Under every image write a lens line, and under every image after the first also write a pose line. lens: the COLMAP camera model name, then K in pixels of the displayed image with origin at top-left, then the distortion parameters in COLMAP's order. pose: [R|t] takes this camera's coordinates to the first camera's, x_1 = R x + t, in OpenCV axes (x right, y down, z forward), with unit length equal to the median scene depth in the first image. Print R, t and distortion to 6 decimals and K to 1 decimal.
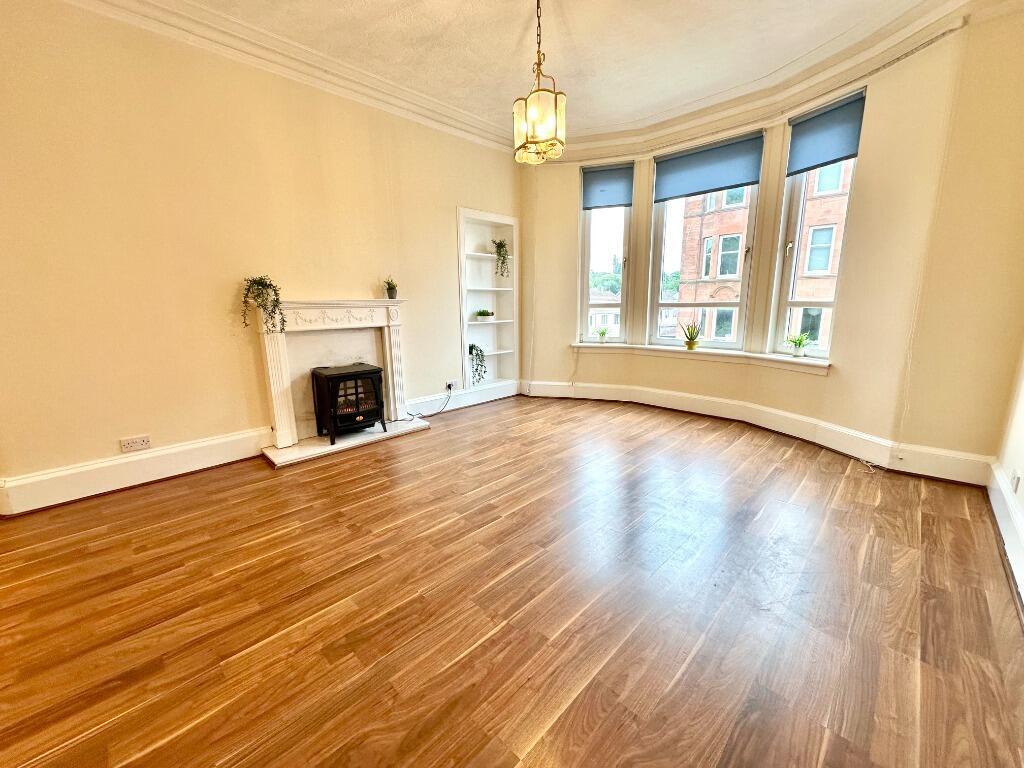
lens RADIAL K [[406.5, 0, 511.5], [0, 406.5, 383.6], [0, 0, 1]] dist [-0.002884, 0.000198]
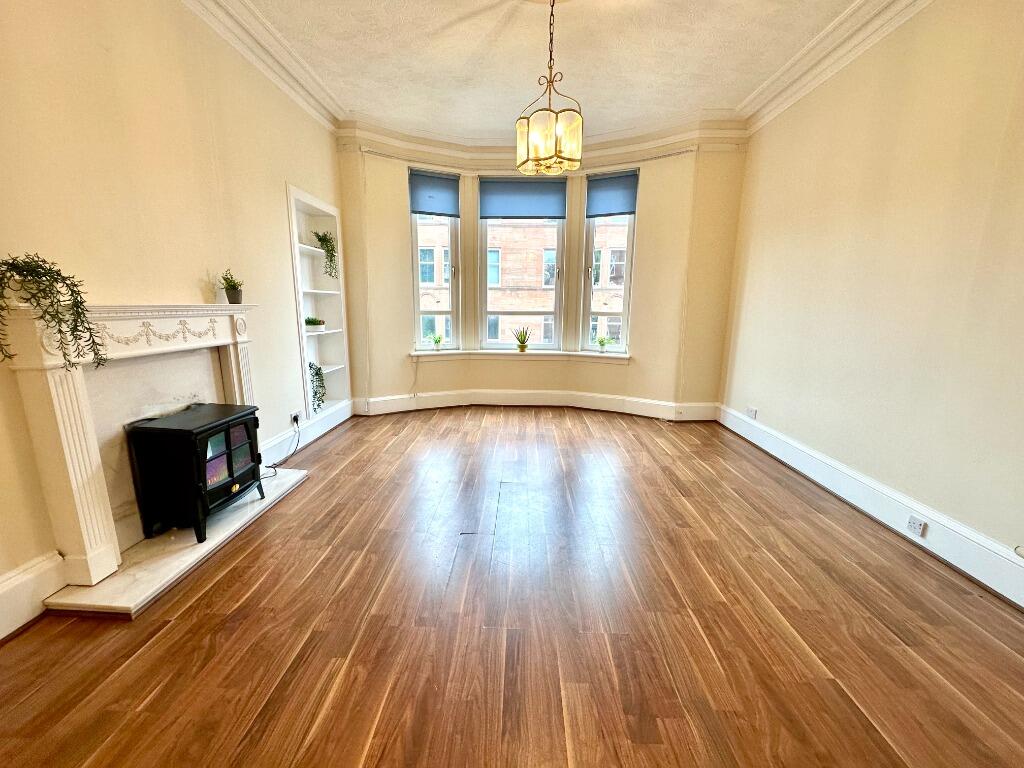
lens RADIAL K [[406.5, 0, 511.5], [0, 406.5, 383.6], [0, 0, 1]] dist [-0.002884, 0.000198]
pose [[0.730695, -0.111121, 0.673600, -0.462386], [0.115839, 0.992538, 0.038077, -0.052097], [-0.672804, 0.050206, 0.738115, 0.215148]]
